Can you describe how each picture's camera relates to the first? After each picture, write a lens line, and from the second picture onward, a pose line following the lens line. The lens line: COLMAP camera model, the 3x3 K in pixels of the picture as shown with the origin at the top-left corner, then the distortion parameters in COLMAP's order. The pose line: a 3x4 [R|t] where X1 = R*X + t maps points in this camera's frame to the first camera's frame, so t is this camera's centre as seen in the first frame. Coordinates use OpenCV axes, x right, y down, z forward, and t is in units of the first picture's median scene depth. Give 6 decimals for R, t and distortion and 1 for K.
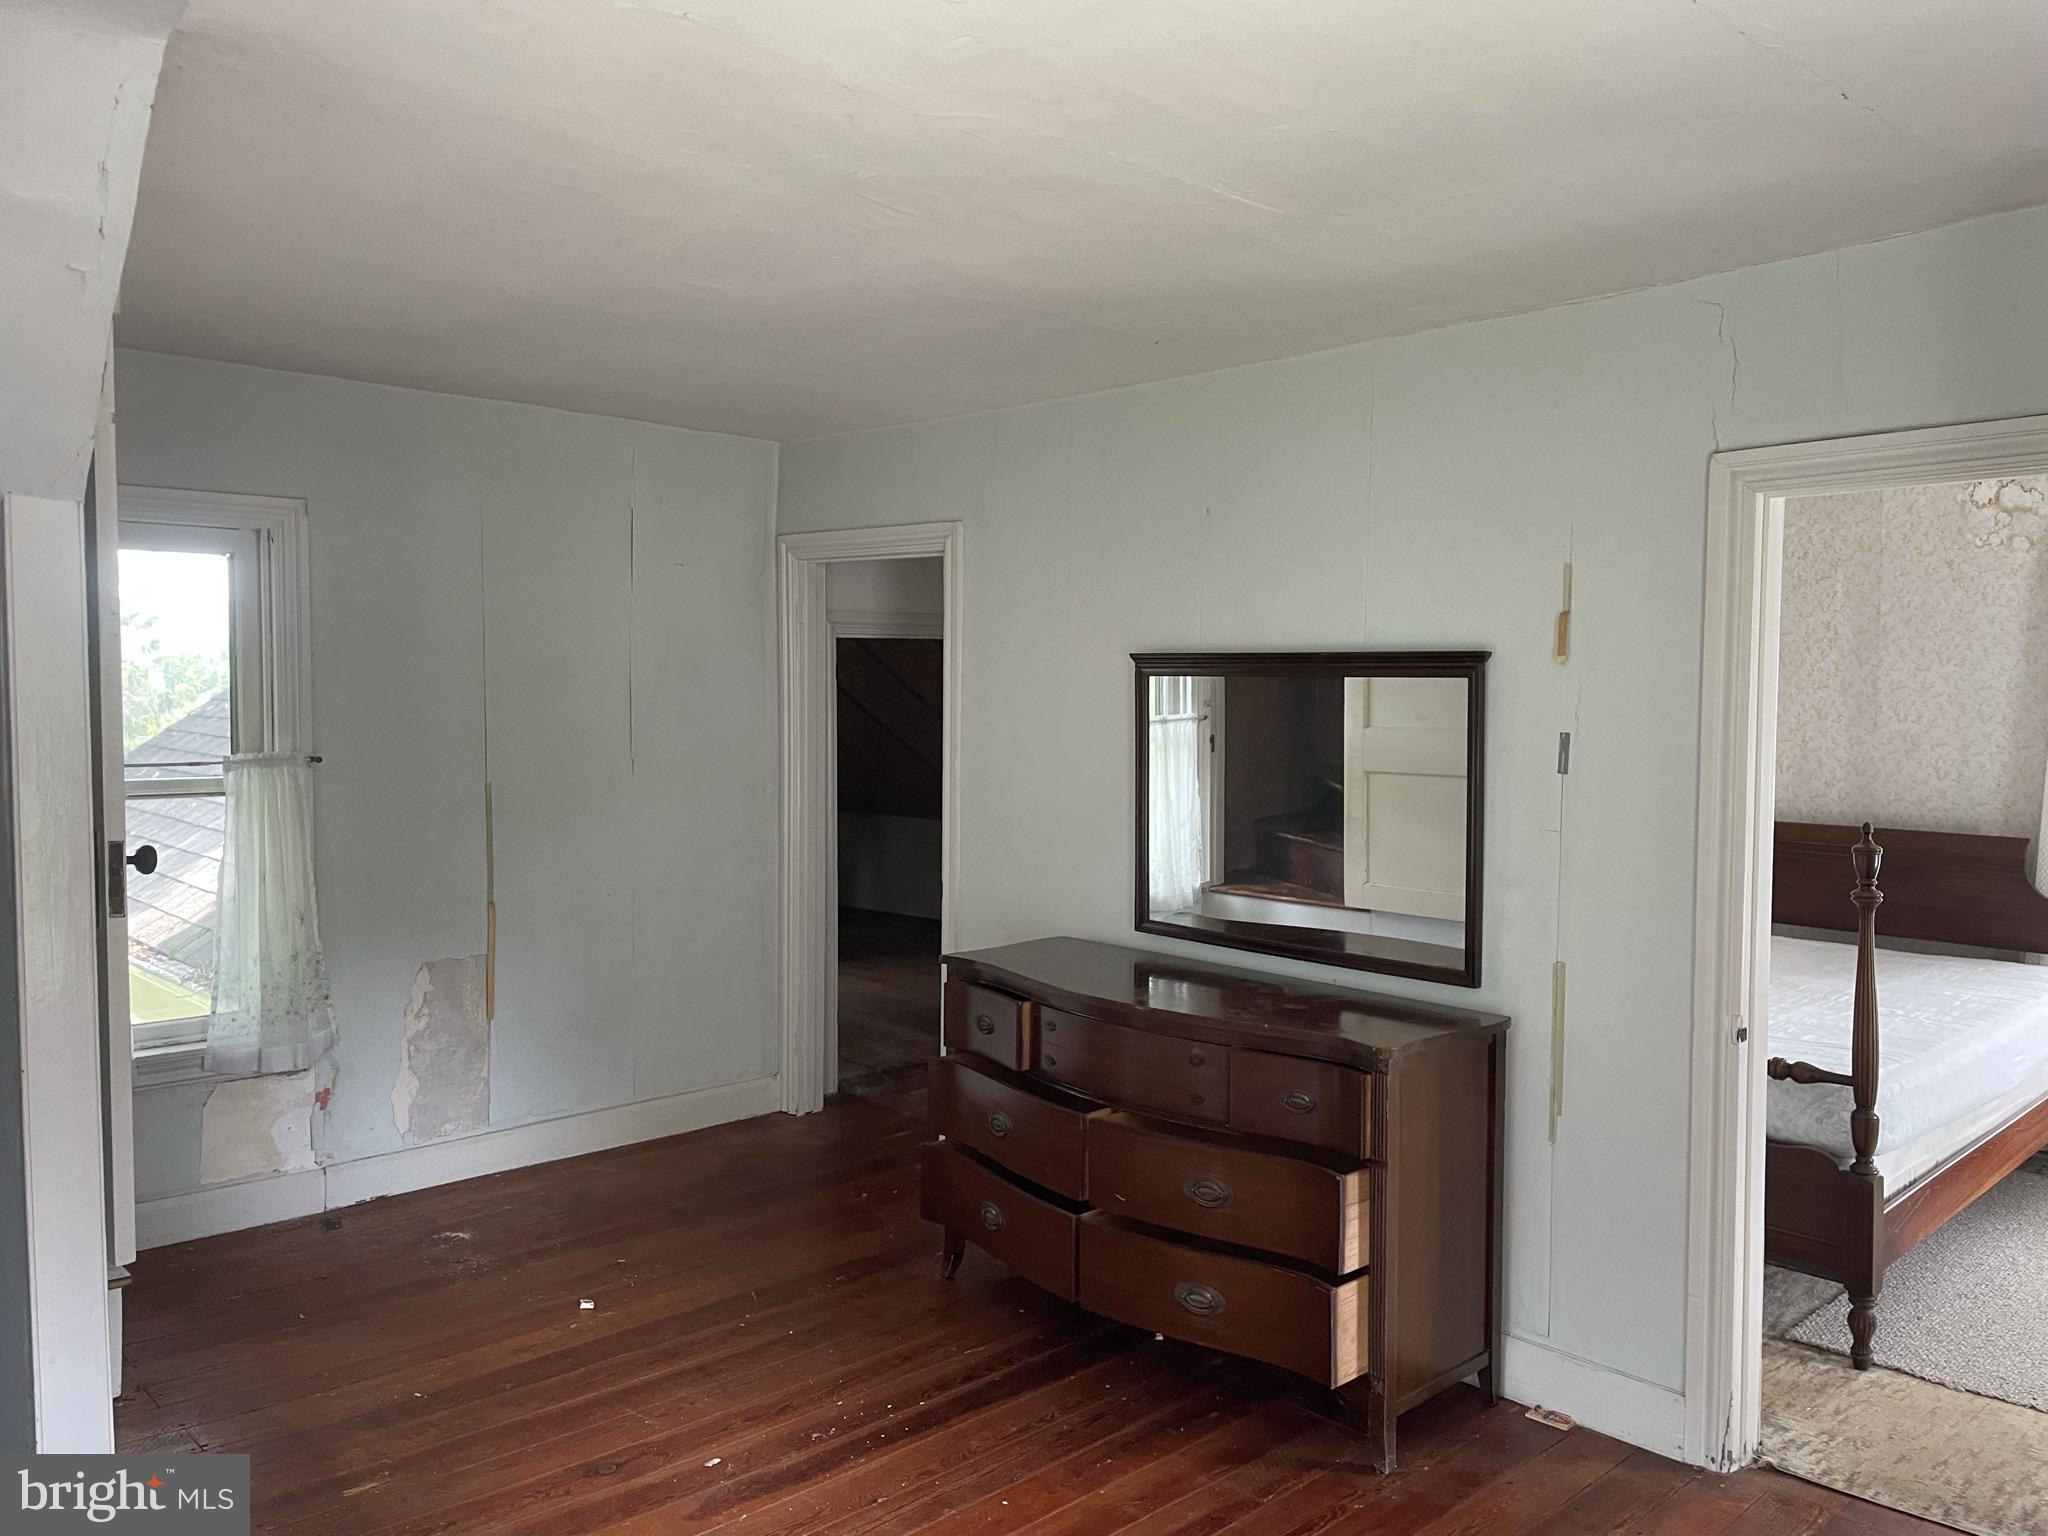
lens RADIAL K [[1545.7, 0, 1022.1], [0, 1545.7, 771.8], [0, 0, 1]] dist [0.005655, -0.008213]
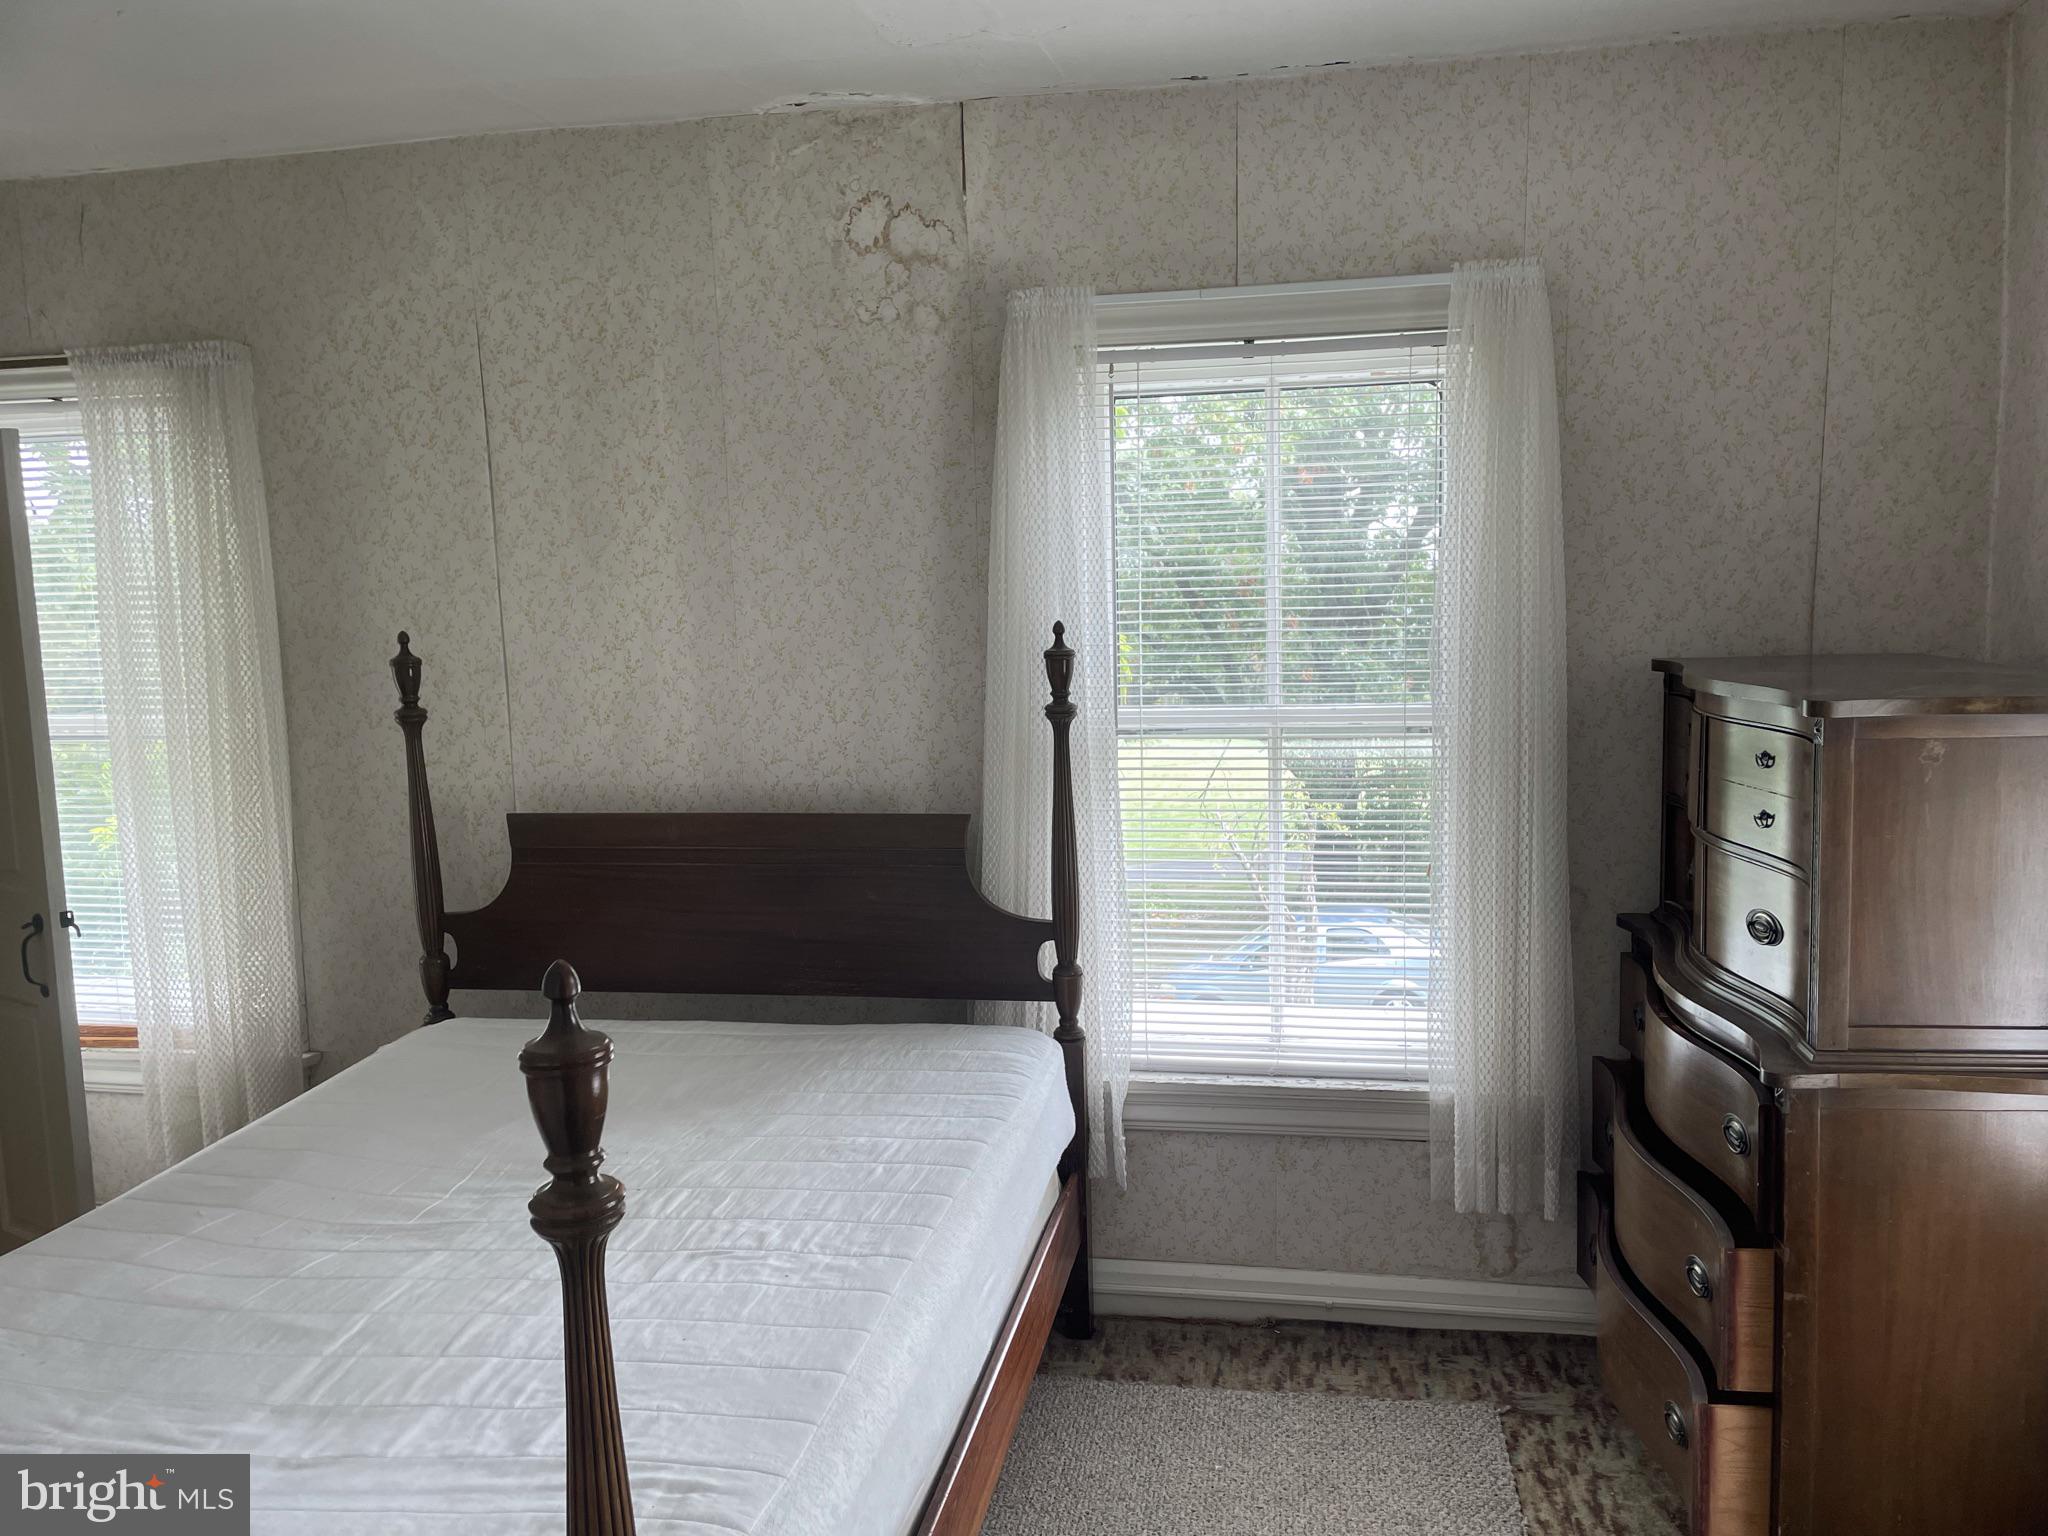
lens RADIAL K [[1545.7, 0, 1023.9], [0, 1545.7, 766.0], [0, 0, 1]] dist [0.005655, -0.008213]
pose [[0.809412, -0.090927, 0.580159, 0.308276], [0.057917, 0.995484, 0.075216, -0.019413], [-0.584378, -0.027279, 0.811023, 0.479664]]
